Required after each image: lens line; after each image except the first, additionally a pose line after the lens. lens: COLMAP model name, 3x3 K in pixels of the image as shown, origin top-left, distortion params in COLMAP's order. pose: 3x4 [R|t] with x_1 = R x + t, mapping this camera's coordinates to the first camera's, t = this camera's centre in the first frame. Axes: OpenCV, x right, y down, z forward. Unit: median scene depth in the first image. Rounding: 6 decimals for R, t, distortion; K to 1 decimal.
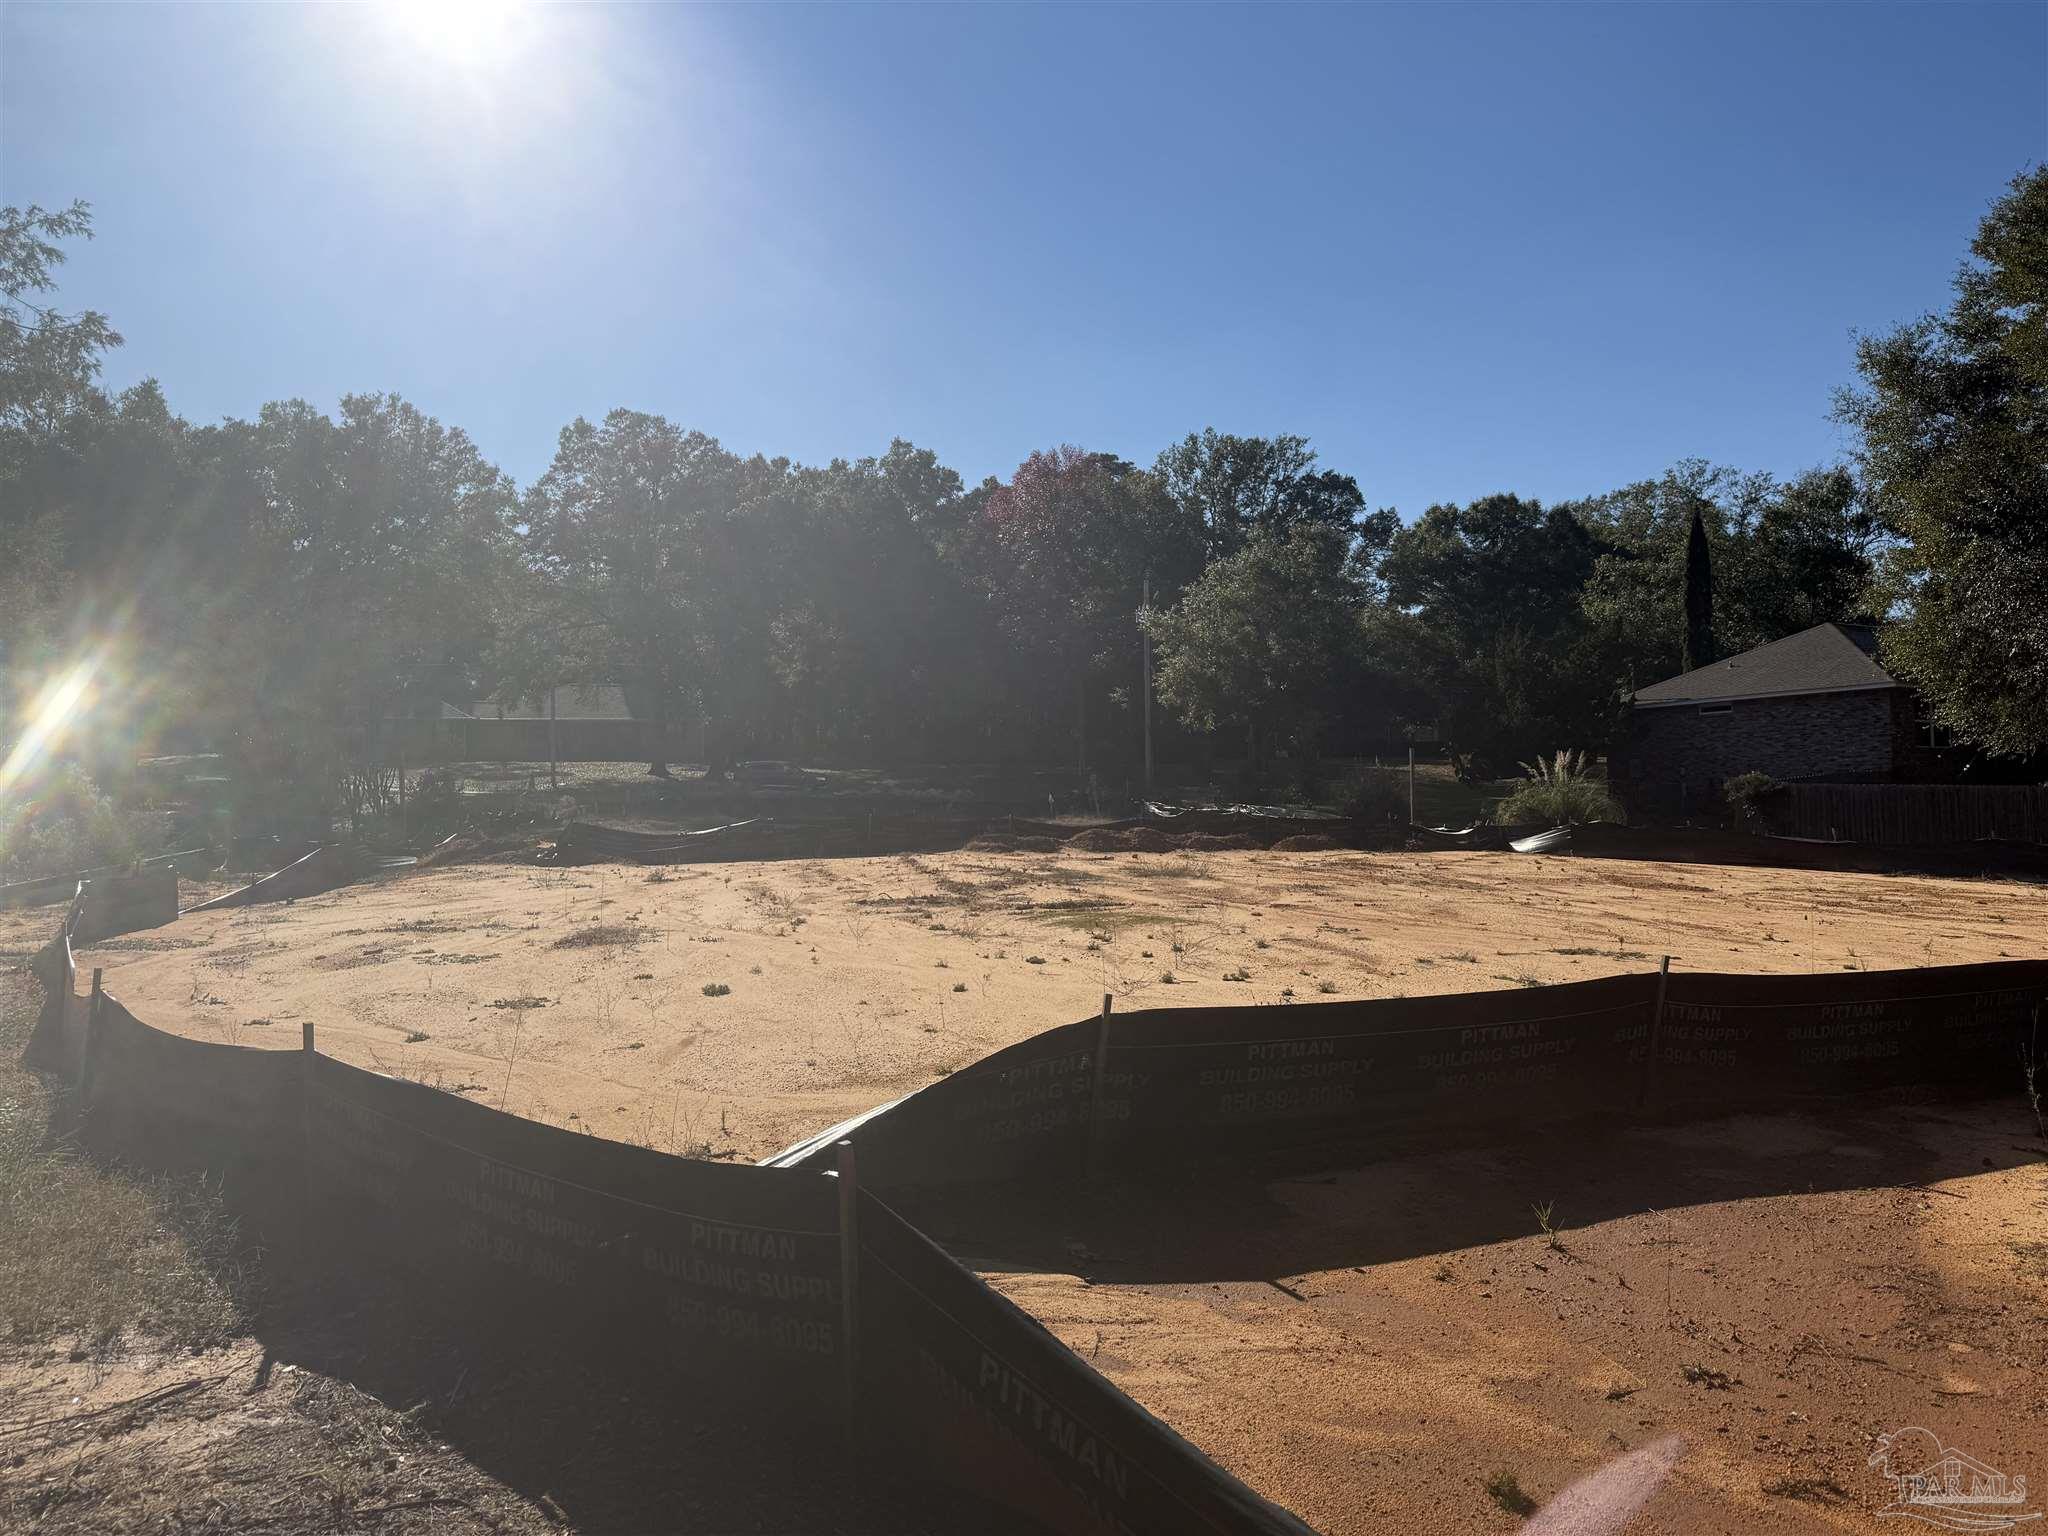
lens RADIAL K [[1425.6, 0, 1040.6], [0, 1425.6, 751.3], [0, 0, 1]] dist [0.077993, -0.098572]
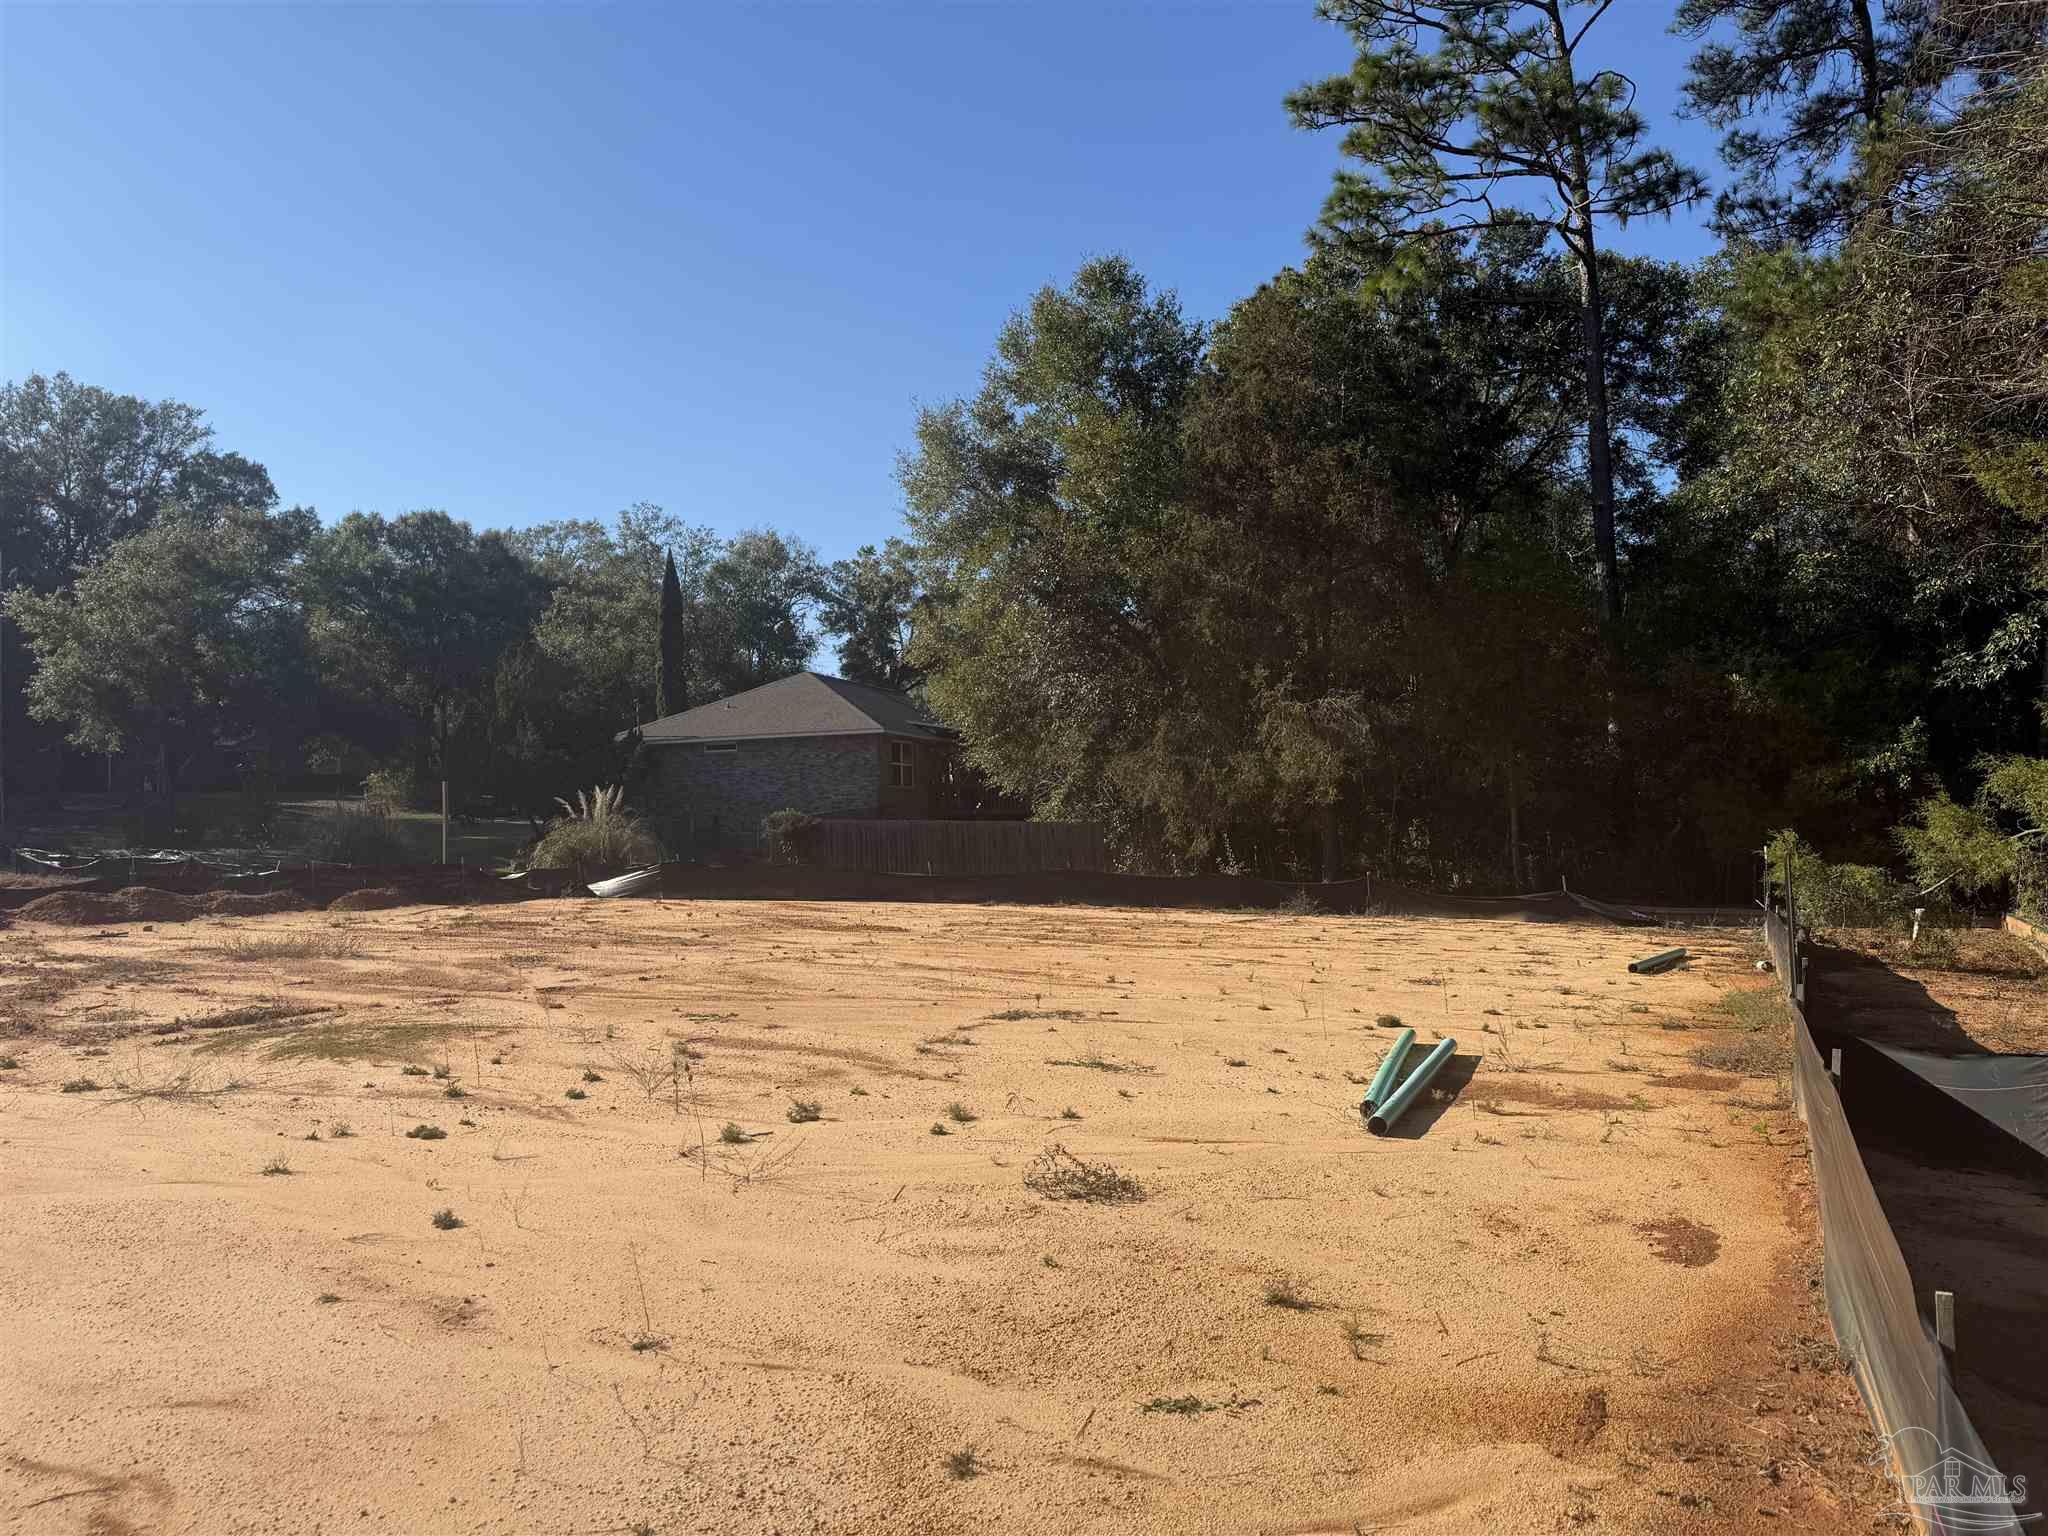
lens RADIAL K [[1425.6, 0, 1016.6], [0, 1425.6, 766.2], [0, 0, 1]] dist [0.077993, -0.098572]
pose [[0.733606, 0.022517, 0.679202, -0.063522], [-0.012194, 0.999726, -0.019973, 0.001668], [-0.679466, 0.006370, 0.733679, 0.109239]]
